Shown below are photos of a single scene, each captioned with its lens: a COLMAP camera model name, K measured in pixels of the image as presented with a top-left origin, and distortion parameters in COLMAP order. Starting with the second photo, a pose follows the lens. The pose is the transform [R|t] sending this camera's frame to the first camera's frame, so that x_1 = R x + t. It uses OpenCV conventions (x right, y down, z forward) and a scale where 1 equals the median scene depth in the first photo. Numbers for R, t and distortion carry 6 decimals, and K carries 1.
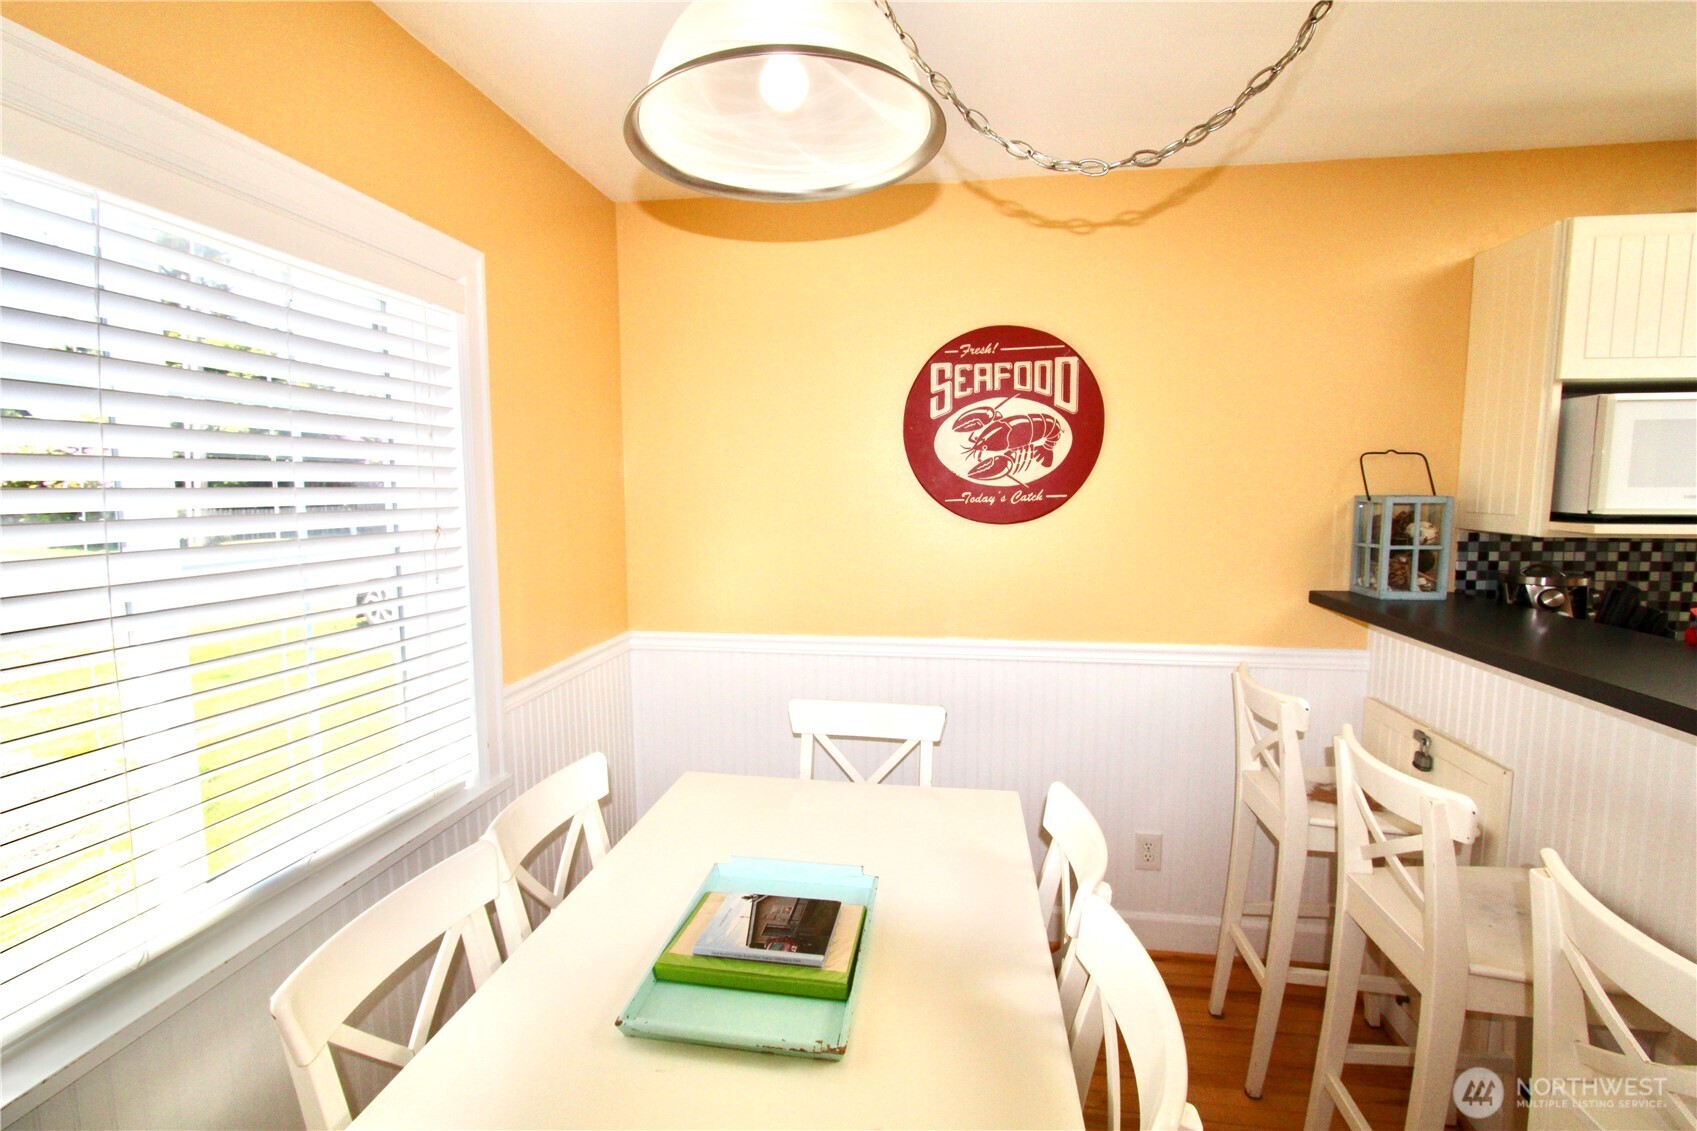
lens RADIAL K [[779.4, 0, 825.4], [0, 779.4, 560.6], [0, 0, 1]] dist [-0.022316, 0.007422]
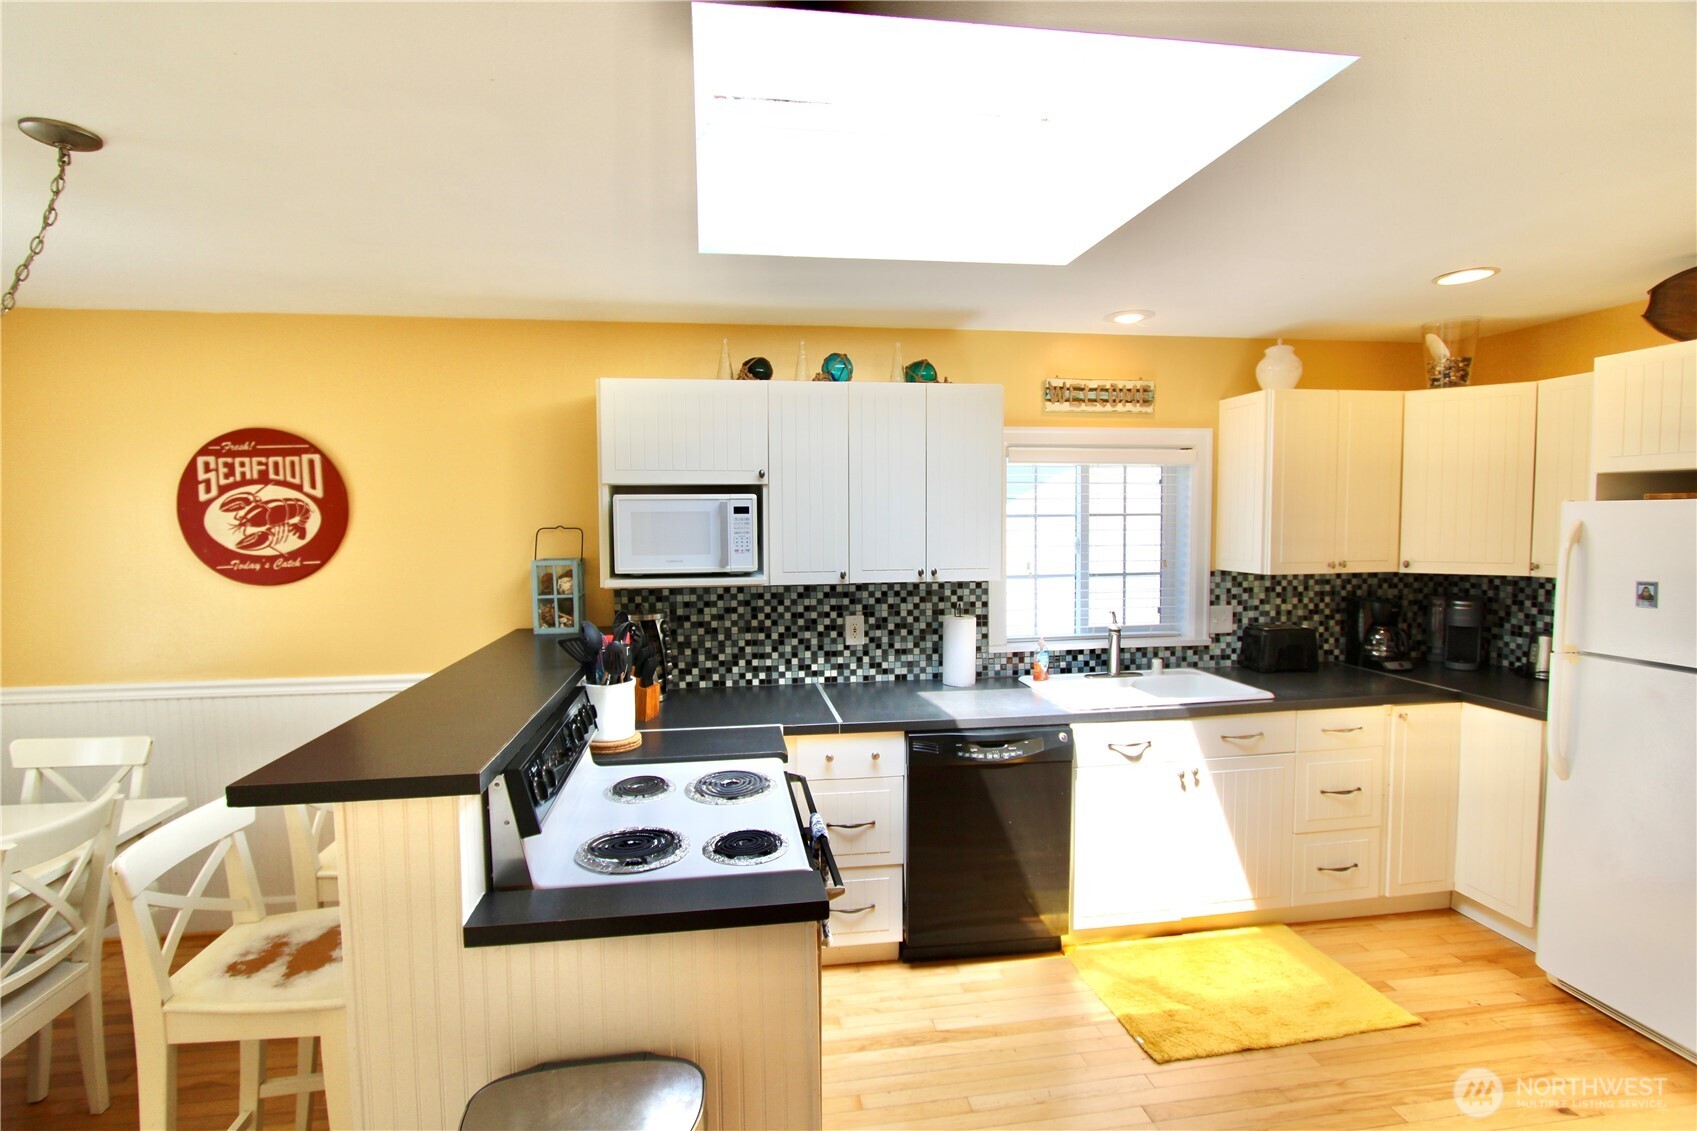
lens RADIAL K [[779.4, 0, 825.4], [0, 779.4, 560.6], [0, 0, 1]] dist [-0.022316, 0.007422]
pose [[0.957690, -0.020496, 0.287073, 0.738684], [0.031473, 0.998937, -0.033672, -0.017306], [-0.286077, 0.041282, 0.957317, -0.444603]]
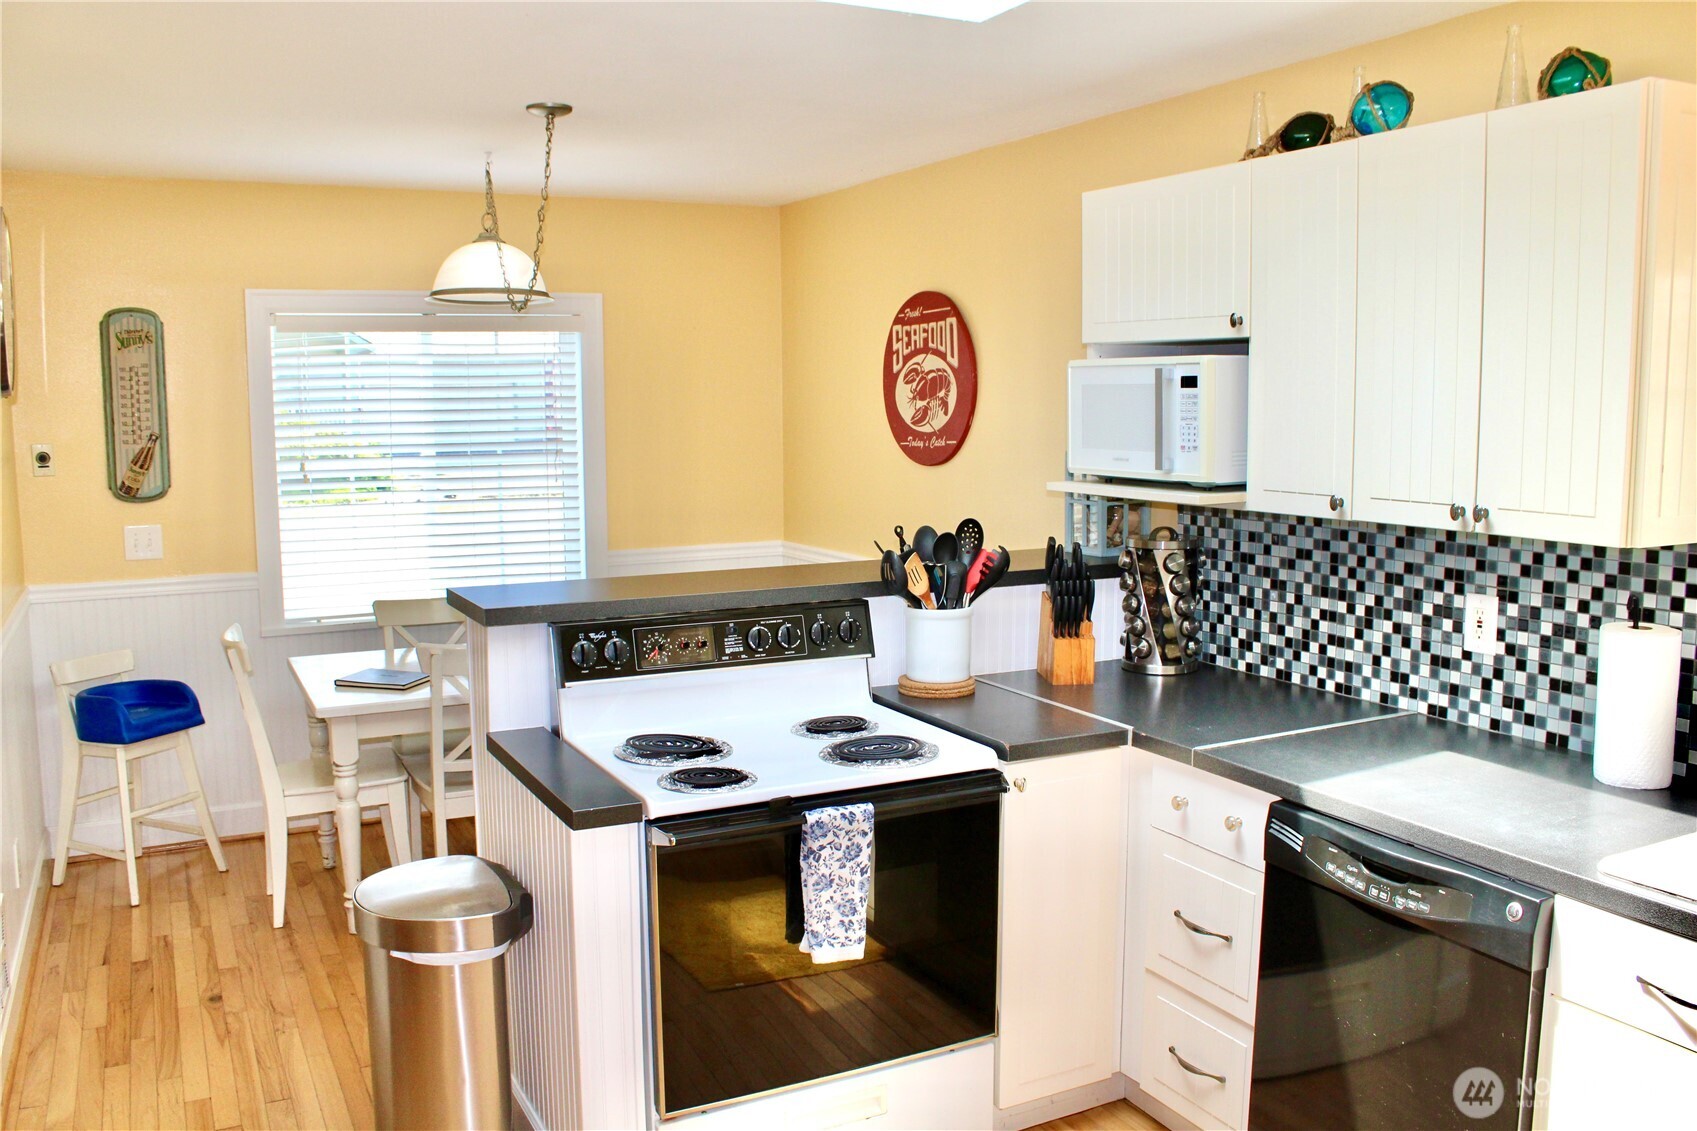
lens RADIAL K [[1413.8, 0, 848.5], [0, 1413.8, 565.5], [0, 0, 1]] dist [-0.168782, 0.159093]
pose [[0.587492, 0.094763, -0.803662, 1.837647], [-0.068583, 0.995377, 0.067234, -0.033510], [0.806319, 0.015618, 0.591275, -0.296466]]
